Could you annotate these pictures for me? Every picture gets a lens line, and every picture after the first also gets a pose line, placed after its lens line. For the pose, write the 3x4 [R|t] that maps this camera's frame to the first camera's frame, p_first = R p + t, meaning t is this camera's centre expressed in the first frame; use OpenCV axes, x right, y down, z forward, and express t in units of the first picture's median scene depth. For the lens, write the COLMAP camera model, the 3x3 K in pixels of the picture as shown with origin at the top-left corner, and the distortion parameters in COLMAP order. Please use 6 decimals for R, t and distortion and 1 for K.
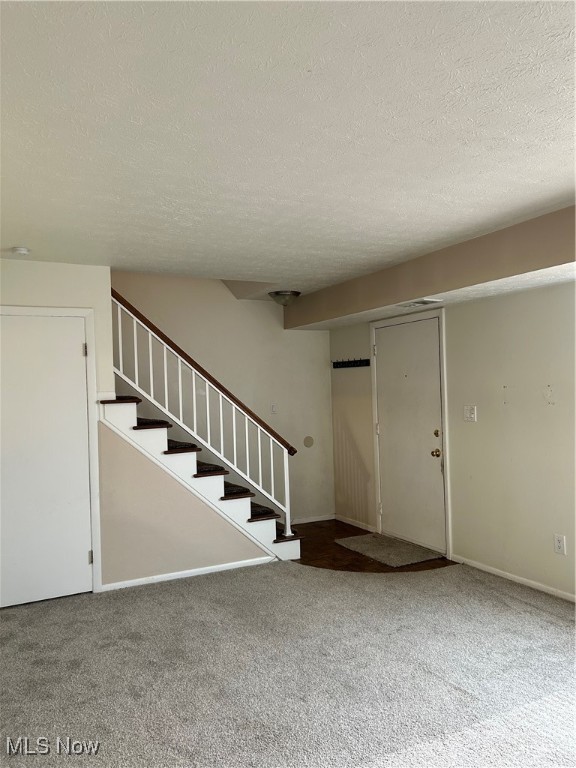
lens RADIAL K [[573.9, 0, 287.4], [0, 573.9, 389.4], [0, 0, 1]] dist [0.019903, -0.000188]
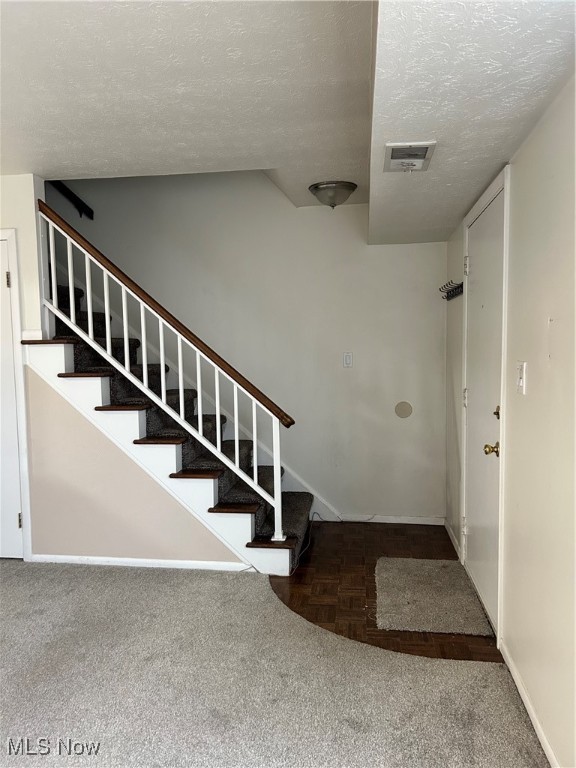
lens RADIAL K [[573.9, 0, 287.4], [0, 573.9, 389.4], [0, 0, 1]] dist [0.019903, -0.000188]
pose [[0.818300, 0.059088, -0.571747, 0.436788], [-0.012737, 0.996322, 0.084737, 0.013222], [0.574651, -0.062058, 0.816042, 0.487719]]
